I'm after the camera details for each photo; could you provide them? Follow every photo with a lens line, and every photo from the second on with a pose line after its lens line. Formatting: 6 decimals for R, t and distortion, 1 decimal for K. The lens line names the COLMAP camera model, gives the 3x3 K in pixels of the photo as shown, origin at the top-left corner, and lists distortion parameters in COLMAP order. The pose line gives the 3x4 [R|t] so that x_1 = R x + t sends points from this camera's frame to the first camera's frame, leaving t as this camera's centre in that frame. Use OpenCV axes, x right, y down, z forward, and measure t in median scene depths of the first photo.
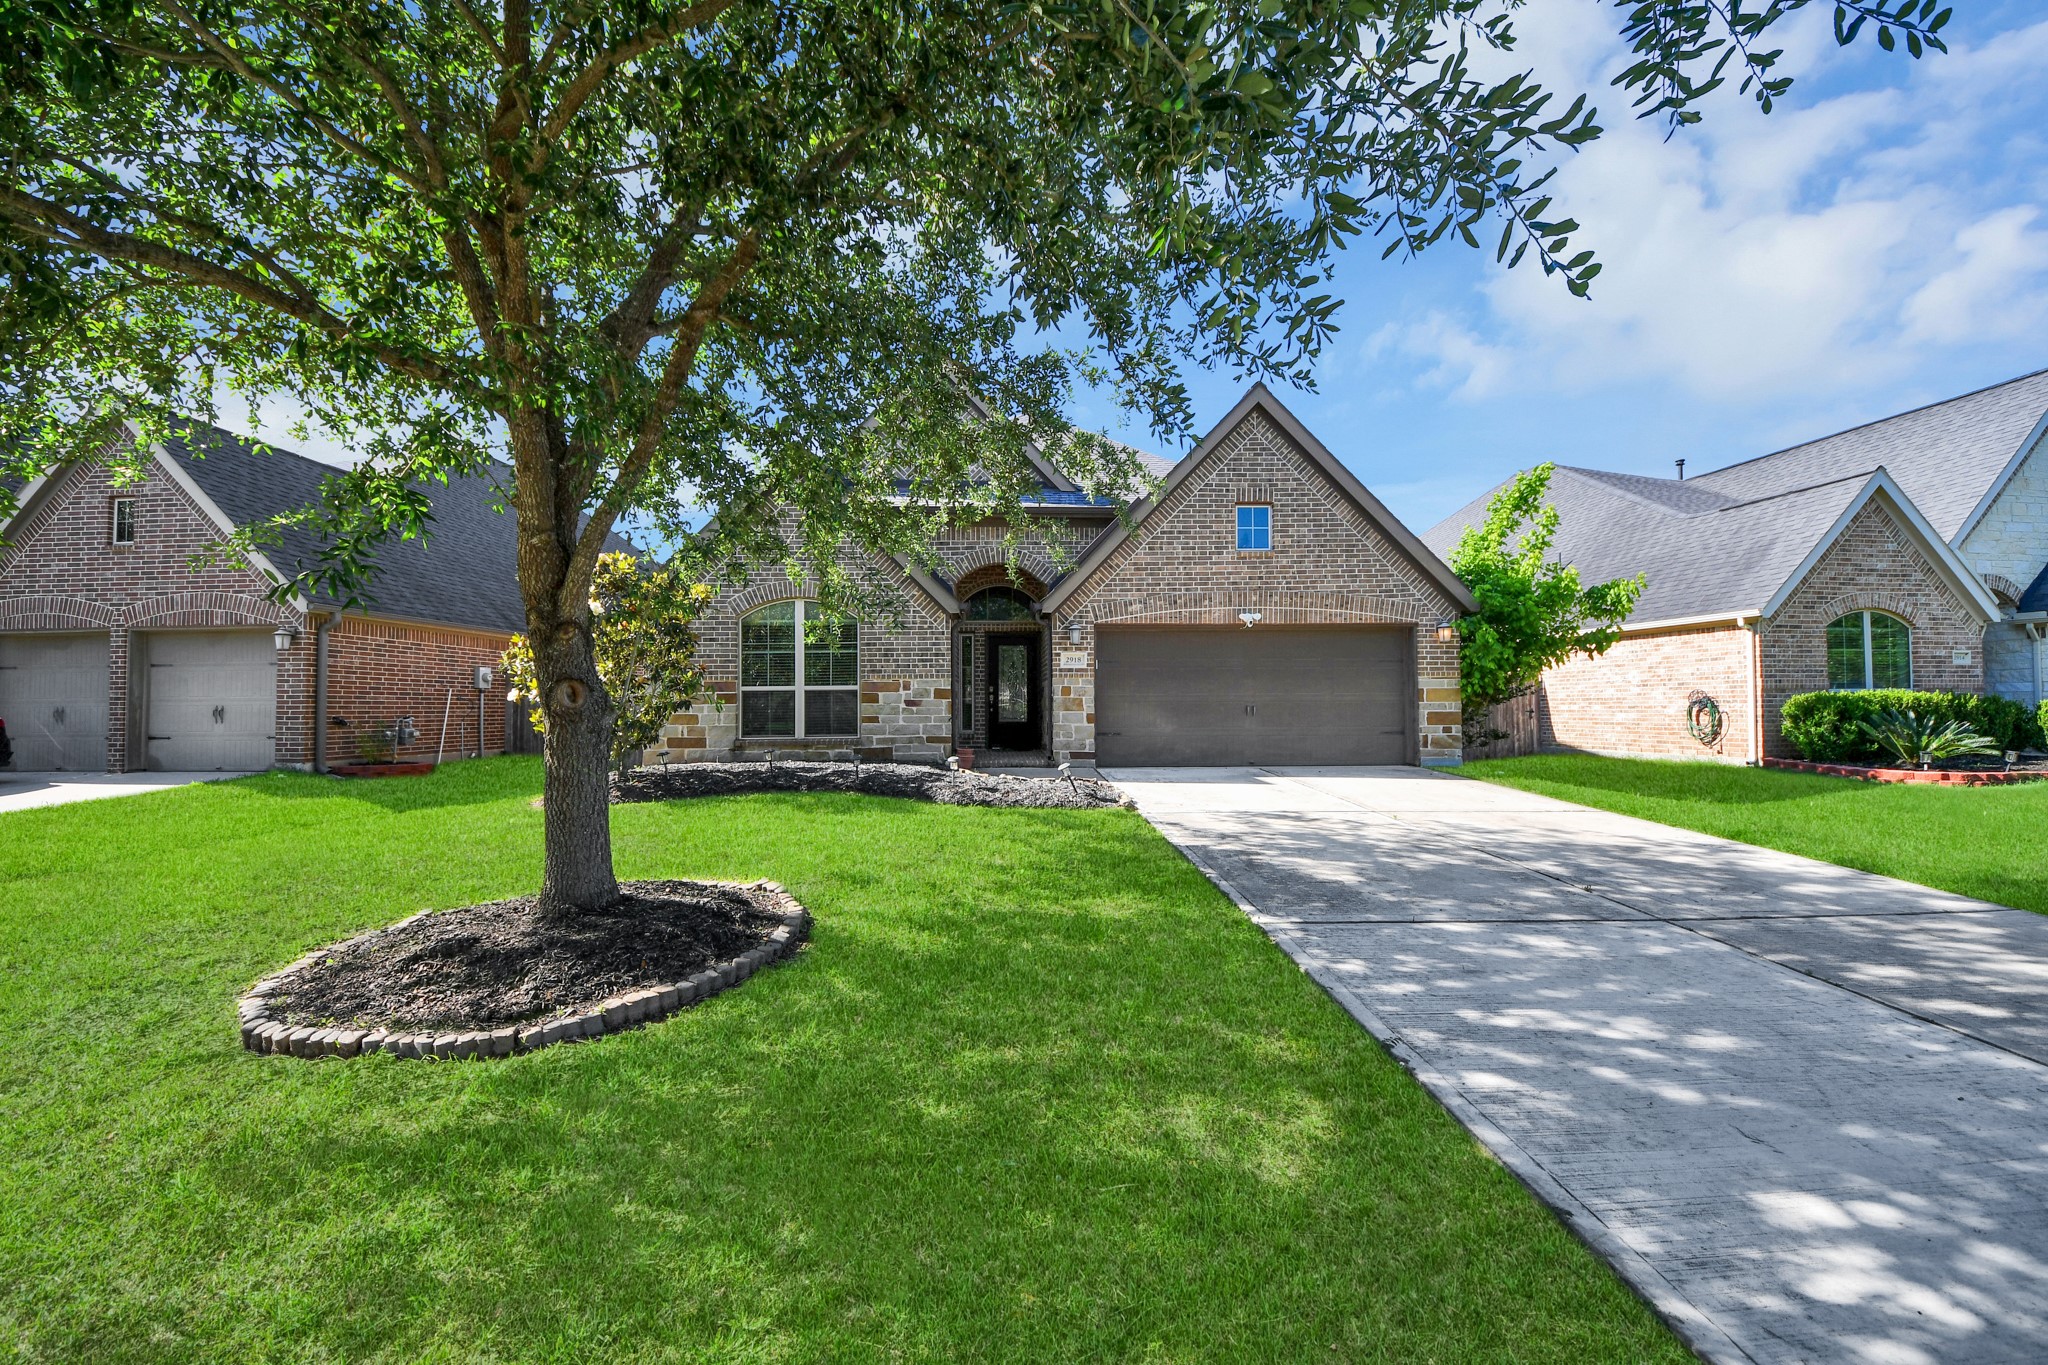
lens RADIAL K [[732.0, 0, 1021.6], [0, 732.0, 695.4], [0, 0, 1]] dist [0.028272, -0.020624]
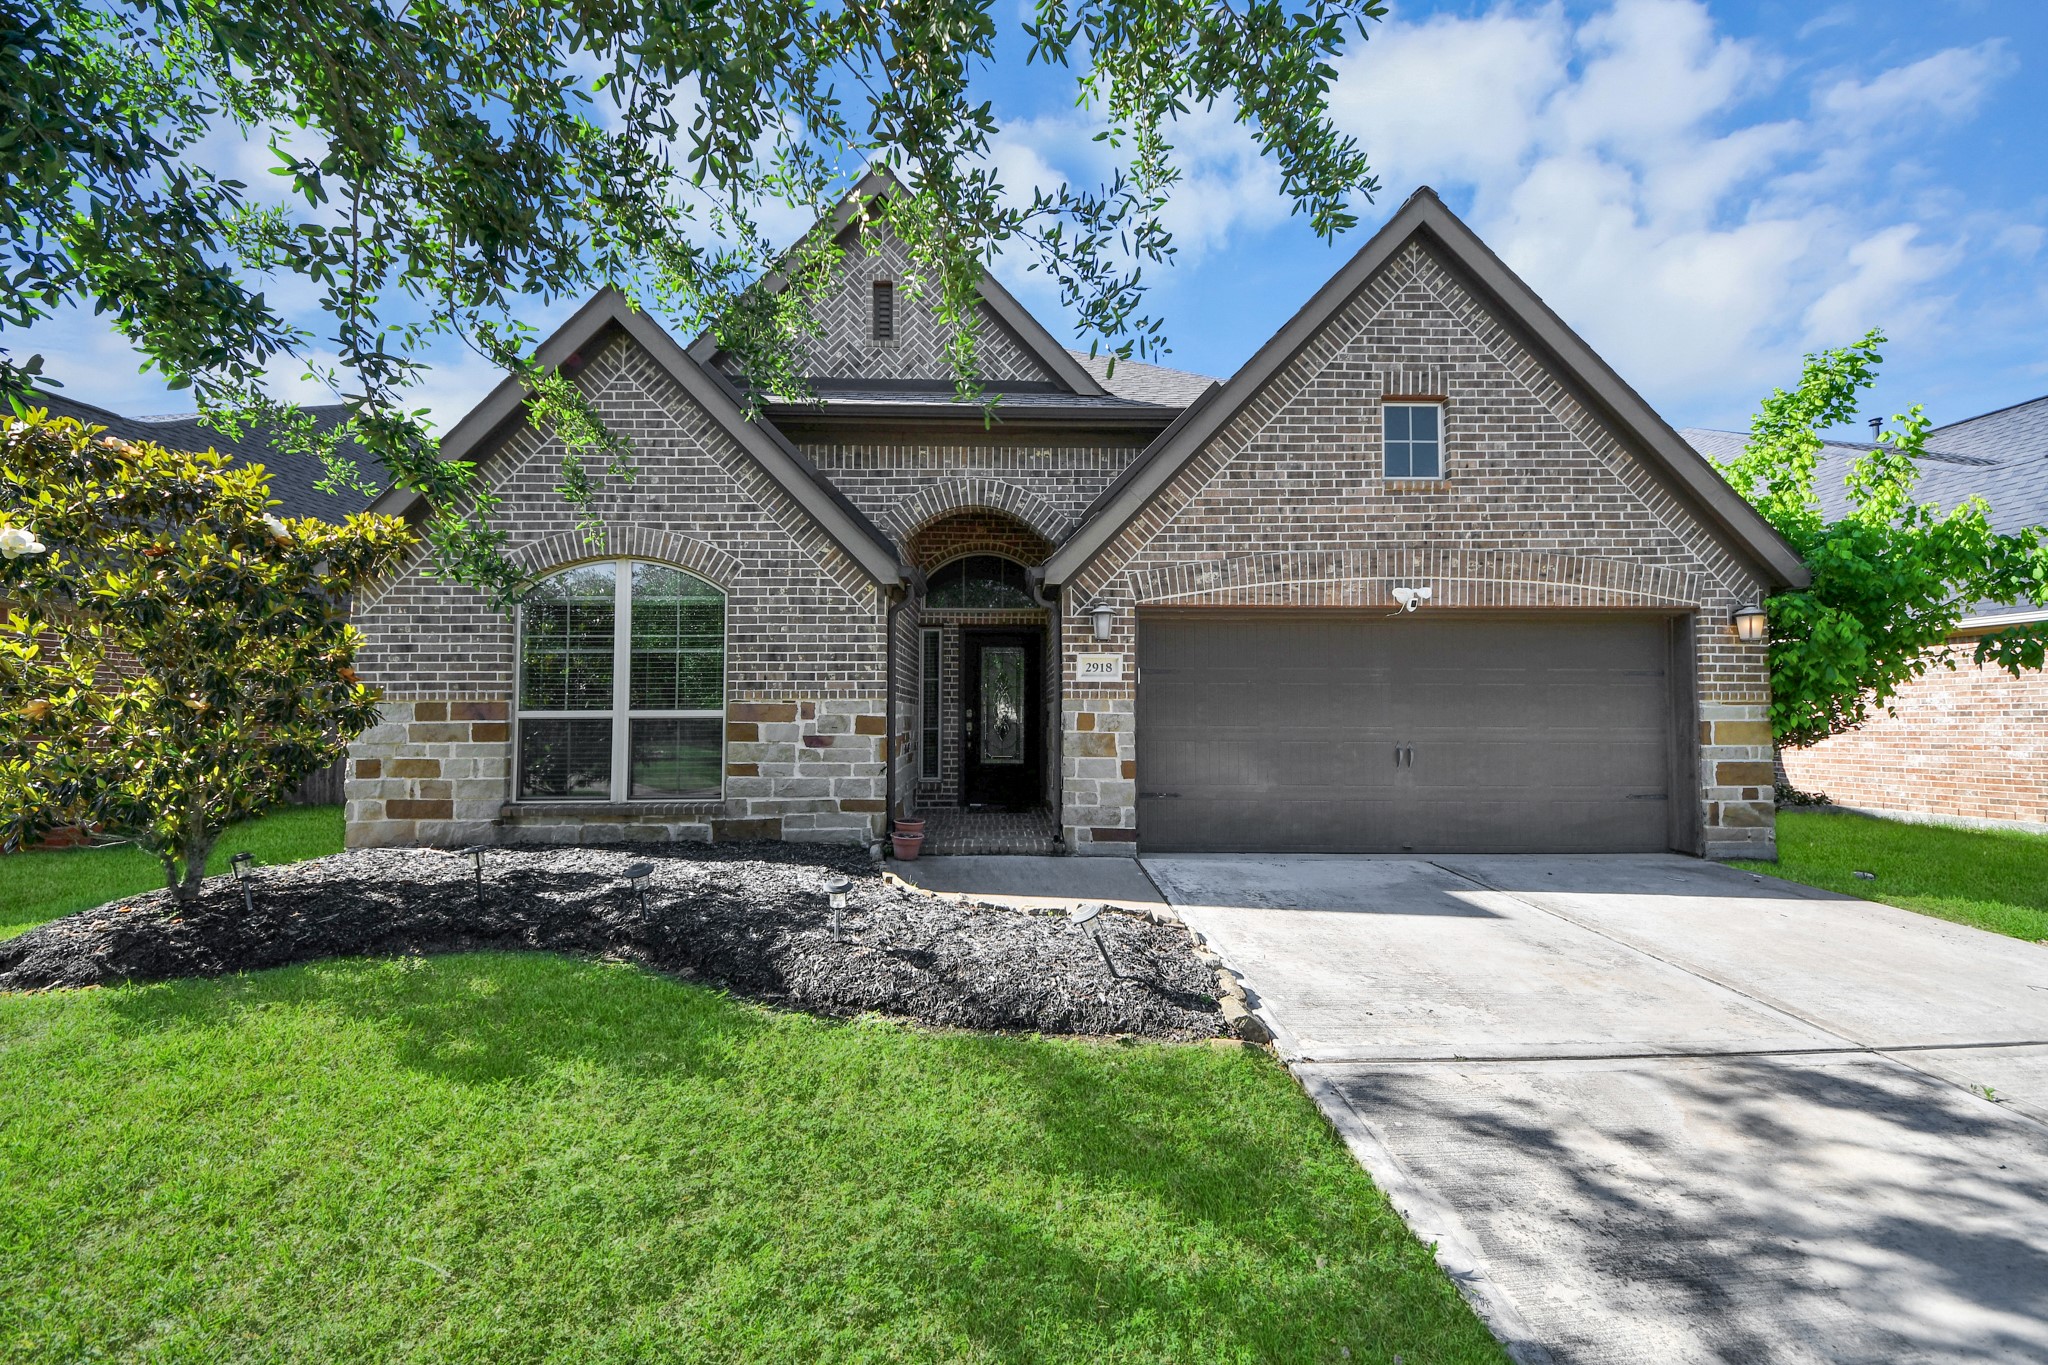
lens RADIAL K [[732.0, 0, 1021.6], [0, 732.0, 695.4], [0, 0, 1]] dist [0.028272, -0.020624]
pose [[0.999861, 0.006349, -0.015414, 0.019065], [-0.006601, 0.999845, -0.016318, -0.016948], [0.015308, 0.016418, 0.999748, 0.422987]]
